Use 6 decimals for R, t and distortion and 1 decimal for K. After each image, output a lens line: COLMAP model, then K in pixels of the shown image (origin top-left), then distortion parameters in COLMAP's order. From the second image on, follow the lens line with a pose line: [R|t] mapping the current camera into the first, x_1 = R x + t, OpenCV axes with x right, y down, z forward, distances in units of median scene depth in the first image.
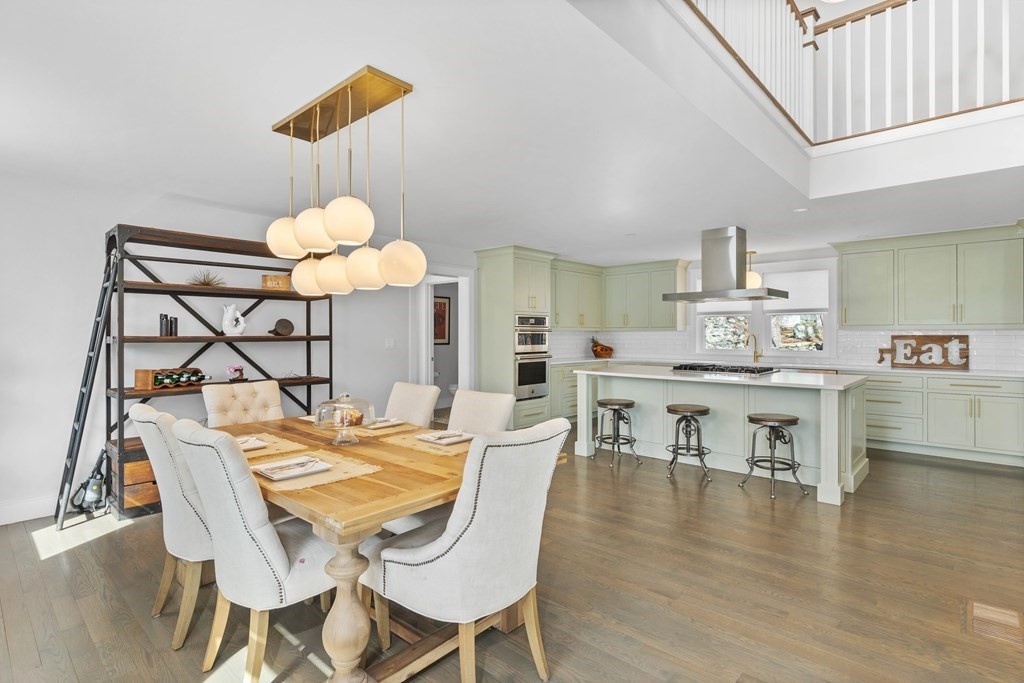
lens RADIAL K [[514.6, 0, 520.6], [0, 514.6, 331.5], [0, 0, 1]] dist [-0.008539, -0.000277]
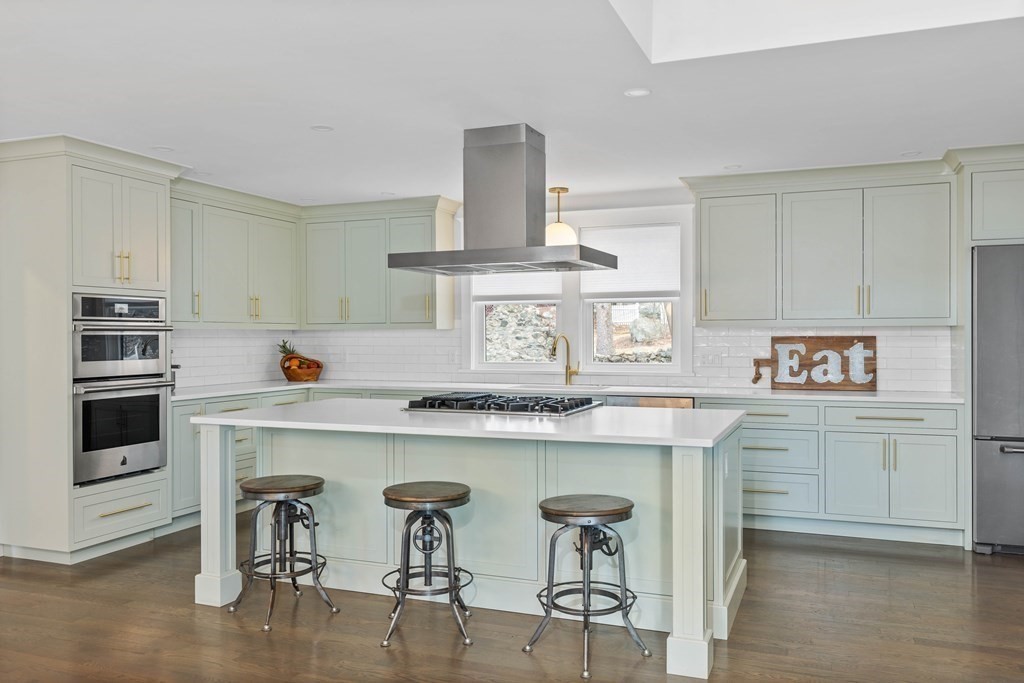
lens RADIAL K [[829.8, 0, 505.8], [0, 829.8, 336.2], [0, 0, 1]] dist [-0.008273, 0.012786]
pose [[0.942424, -0.003373, 0.334402, 0.104414], [0.001278, 0.999978, 0.006484, -0.000081], [-0.334417, -0.005684, 0.942408, 0.189232]]
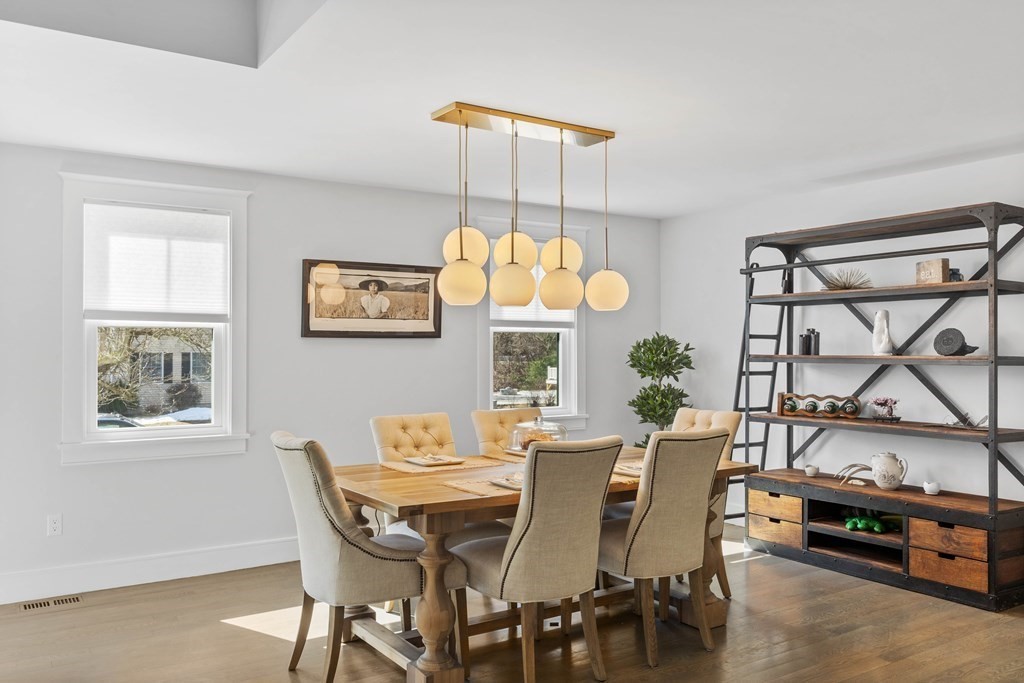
lens RADIAL K [[829.8, 0, 507.7], [0, 829.8, 340.5], [0, 0, 1]] dist [-0.008273, 0.012786]
pose [[-0.263443, -0.007141, -0.964648, 0.463225], [0.007385, 0.999928, -0.009419, -0.003444], [0.964647, -0.009605, -0.263372, 0.535710]]
